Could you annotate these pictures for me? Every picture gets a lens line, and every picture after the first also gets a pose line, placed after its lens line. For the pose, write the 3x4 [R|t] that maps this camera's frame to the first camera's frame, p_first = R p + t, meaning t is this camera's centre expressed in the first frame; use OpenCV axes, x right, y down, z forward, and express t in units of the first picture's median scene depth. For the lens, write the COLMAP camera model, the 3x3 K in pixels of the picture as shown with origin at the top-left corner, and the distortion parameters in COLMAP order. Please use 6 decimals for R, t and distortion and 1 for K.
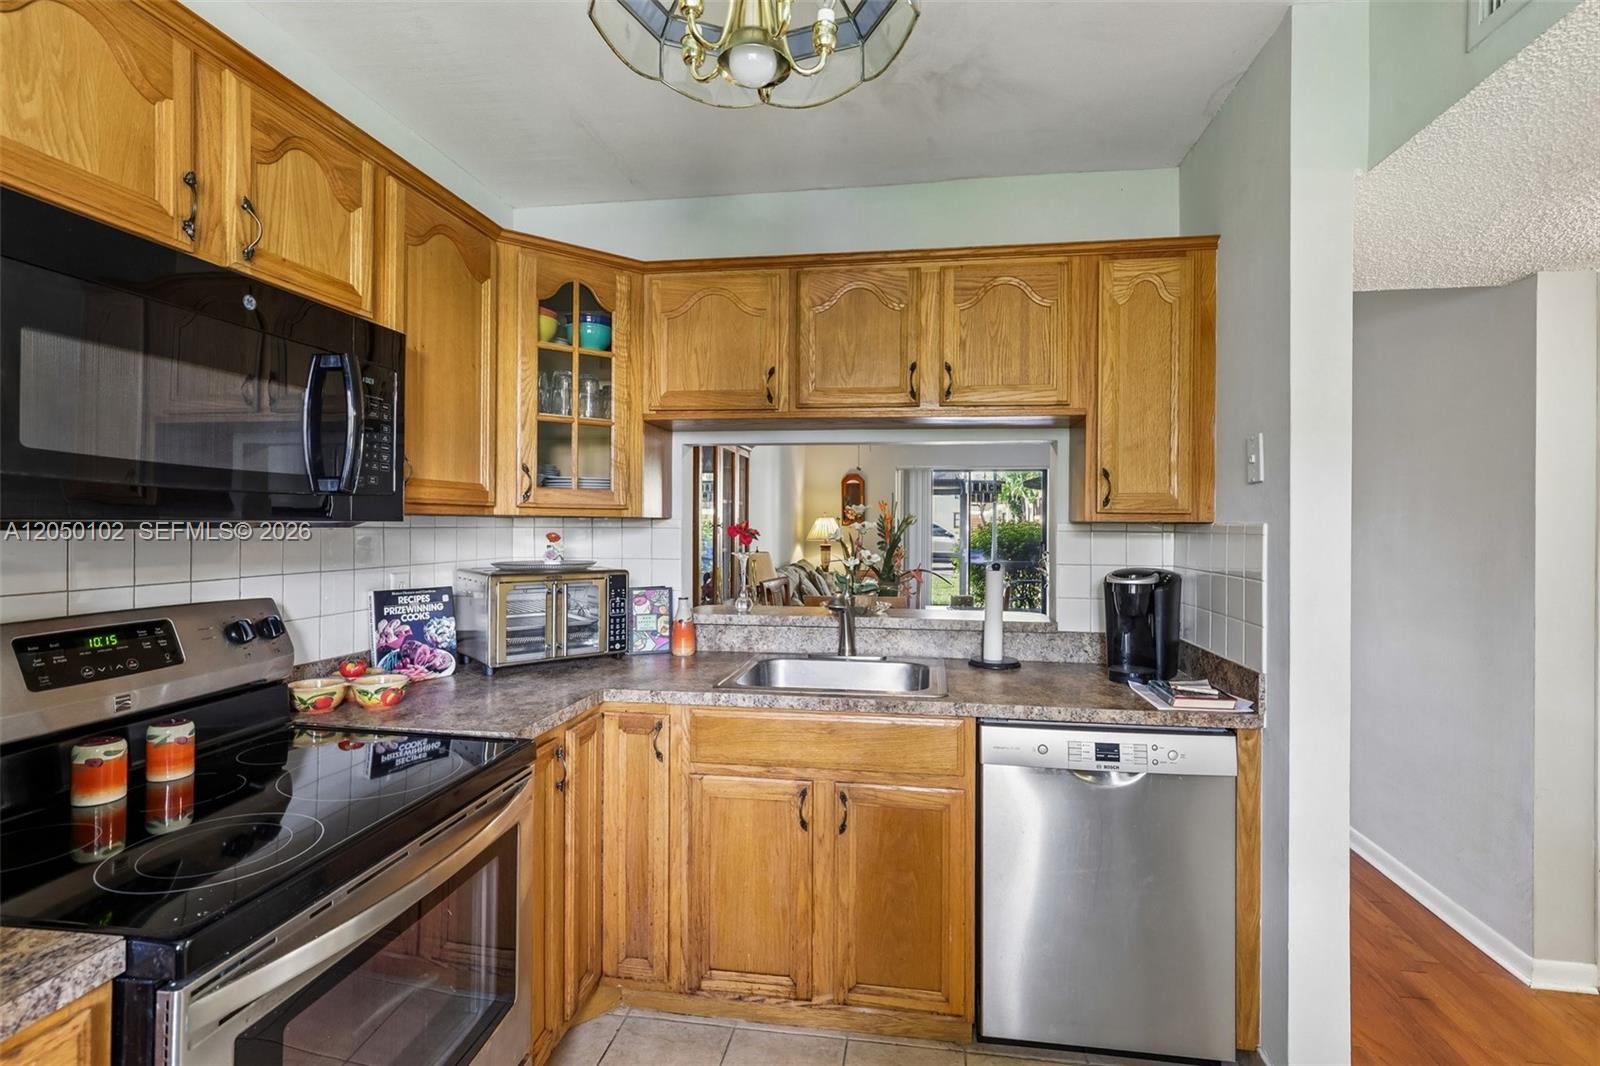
lens RADIAL K [[742.2, 0, 797.9], [0, 742.2, 530.0], [0, 0, 1]] dist [-0.002447, 0.000419]
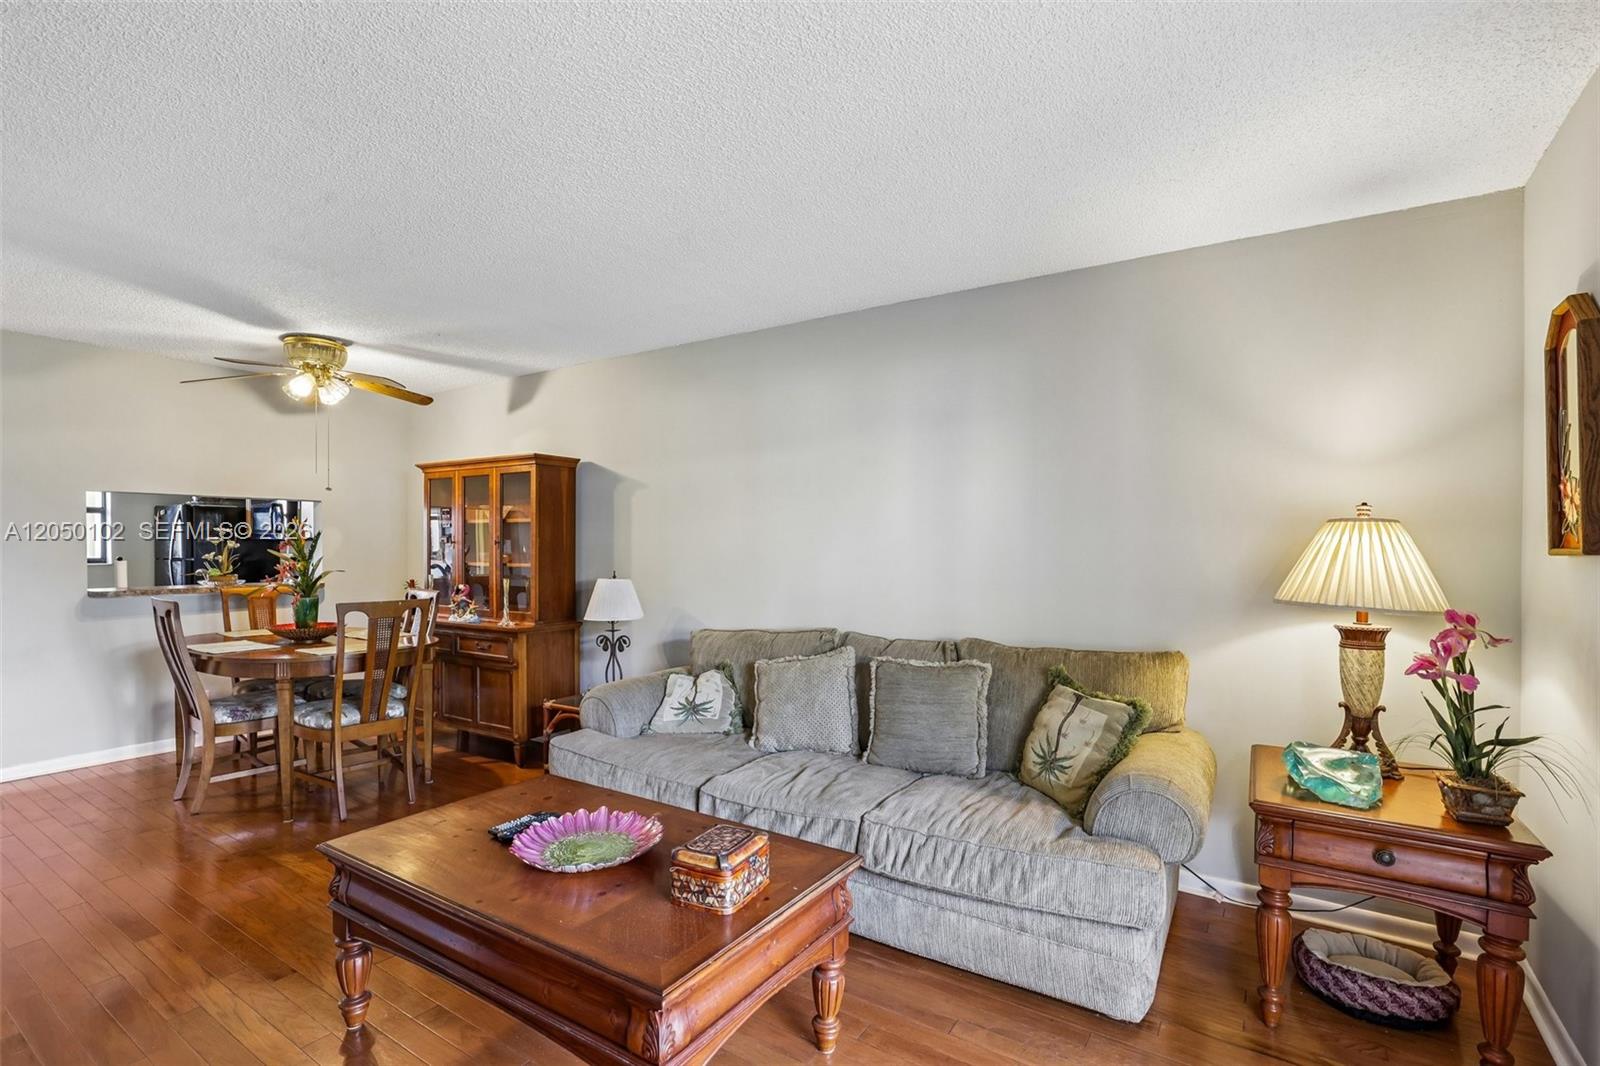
lens RADIAL K [[749.1, 0, 816.5], [0, 749.1, 544.6], [0, 0, 1]] dist [-0.024090, 0.007637]
pose [[-0.397153, -0.007632, -0.917721, 1.569447], [-0.017746, 0.999842, -0.000634, -0.023489], [0.917581, 0.016034, -0.397226, 4.086860]]
